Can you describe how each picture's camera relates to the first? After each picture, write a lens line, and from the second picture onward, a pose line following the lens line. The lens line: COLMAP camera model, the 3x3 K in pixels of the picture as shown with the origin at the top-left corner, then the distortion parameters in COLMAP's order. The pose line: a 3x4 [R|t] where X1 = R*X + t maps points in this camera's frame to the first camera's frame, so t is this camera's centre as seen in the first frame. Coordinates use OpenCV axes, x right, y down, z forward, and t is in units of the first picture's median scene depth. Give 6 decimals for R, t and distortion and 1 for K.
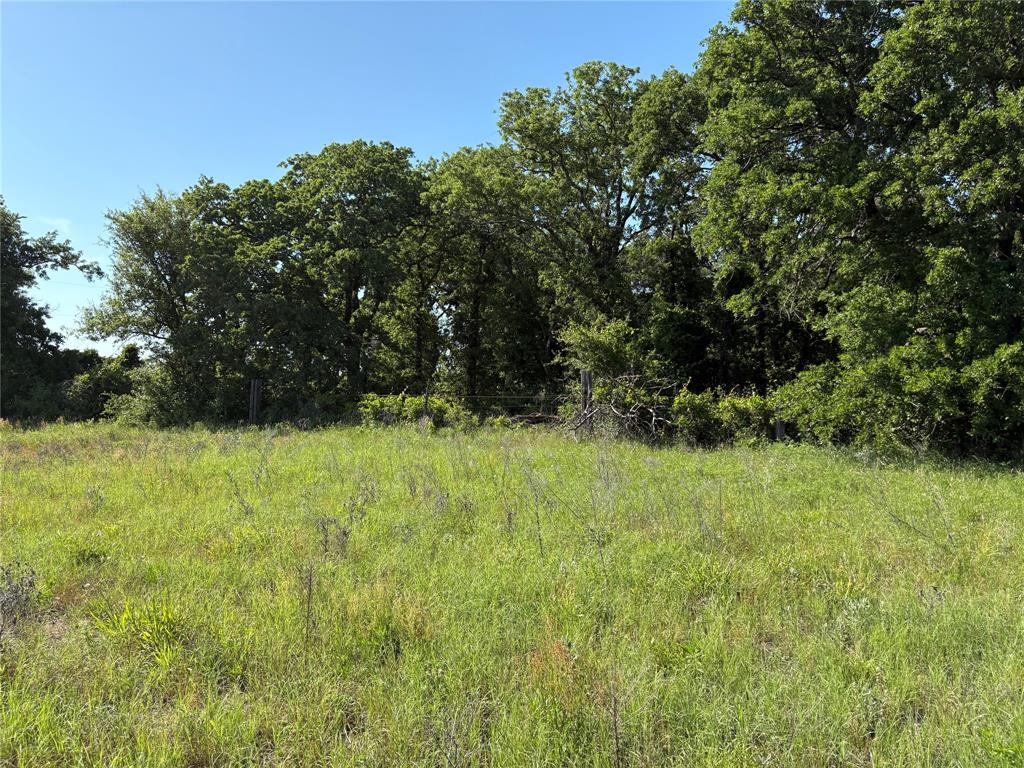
lens RADIAL K [[785.5, 0, 504.1], [0, 785.5, 380.5], [0, 0, 1]] dist [0.037782, -0.032846]
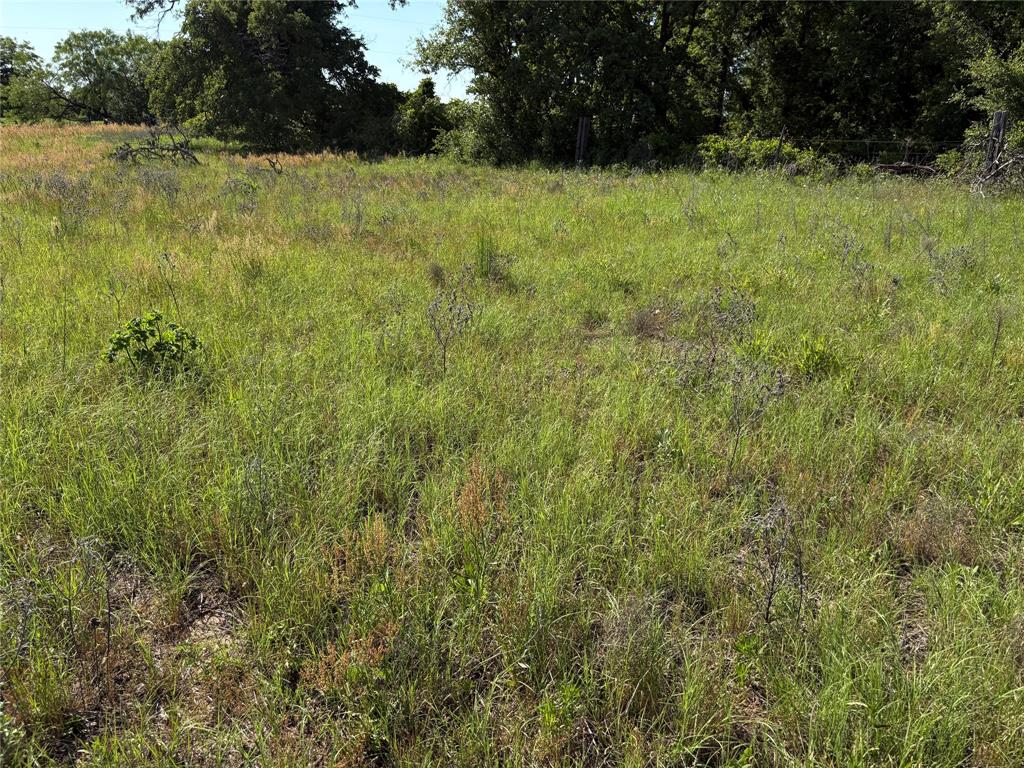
lens RADIAL K [[785.5, 0, 510.8], [0, 785.5, 387.2], [0, 0, 1]] dist [0.037782, -0.032846]
pose [[0.956716, 0.111457, -0.268834, -0.099363], [-0.020076, 0.946831, 0.321105, 0.003217], [0.290330, -0.301809, 0.908086, -0.012693]]
